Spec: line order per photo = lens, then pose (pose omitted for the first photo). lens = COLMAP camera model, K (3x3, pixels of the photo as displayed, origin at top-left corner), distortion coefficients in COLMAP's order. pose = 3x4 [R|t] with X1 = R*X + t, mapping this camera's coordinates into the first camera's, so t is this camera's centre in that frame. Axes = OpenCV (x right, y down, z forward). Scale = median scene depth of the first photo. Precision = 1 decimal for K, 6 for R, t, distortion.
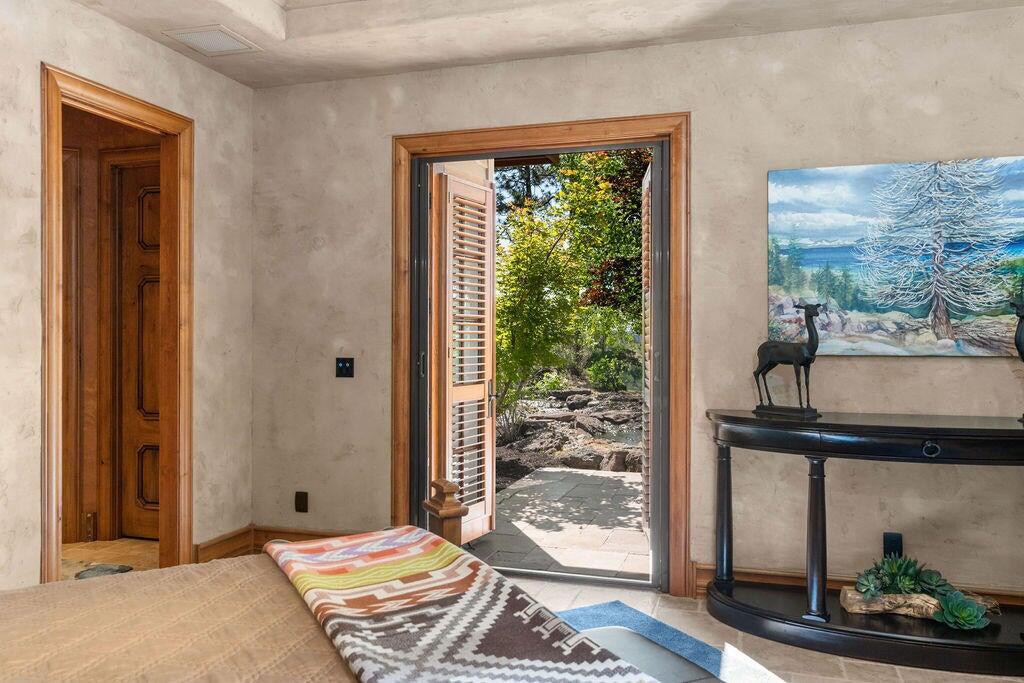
lens RADIAL K [[787.5, 0, 509.8], [0, 787.5, 340.6], [0, 0, 1]] dist [0.005063, 0.001083]
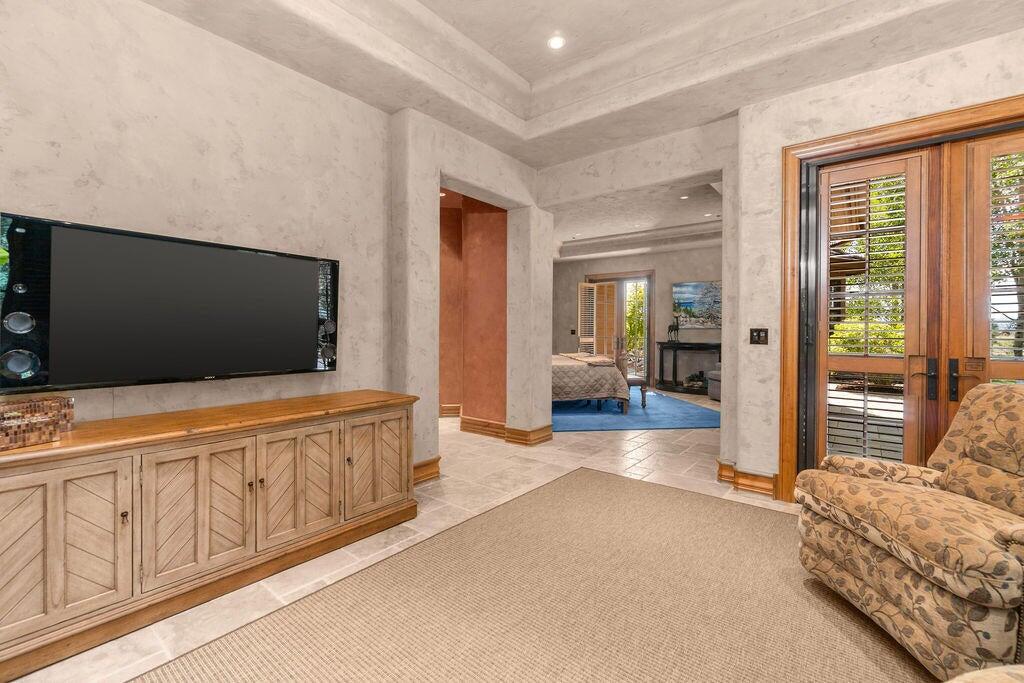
lens RADIAL K [[448.6, 0, 508.4], [0, 448.6, 335.5], [0, 0, 1]] dist [-0.003623, -0.000114]
pose [[0.930592, 0.007617, -0.365979, 0.390564], [-0.005238, 0.999958, 0.007493, 0.042983], [0.366020, -0.005056, 0.930593, -1.525315]]
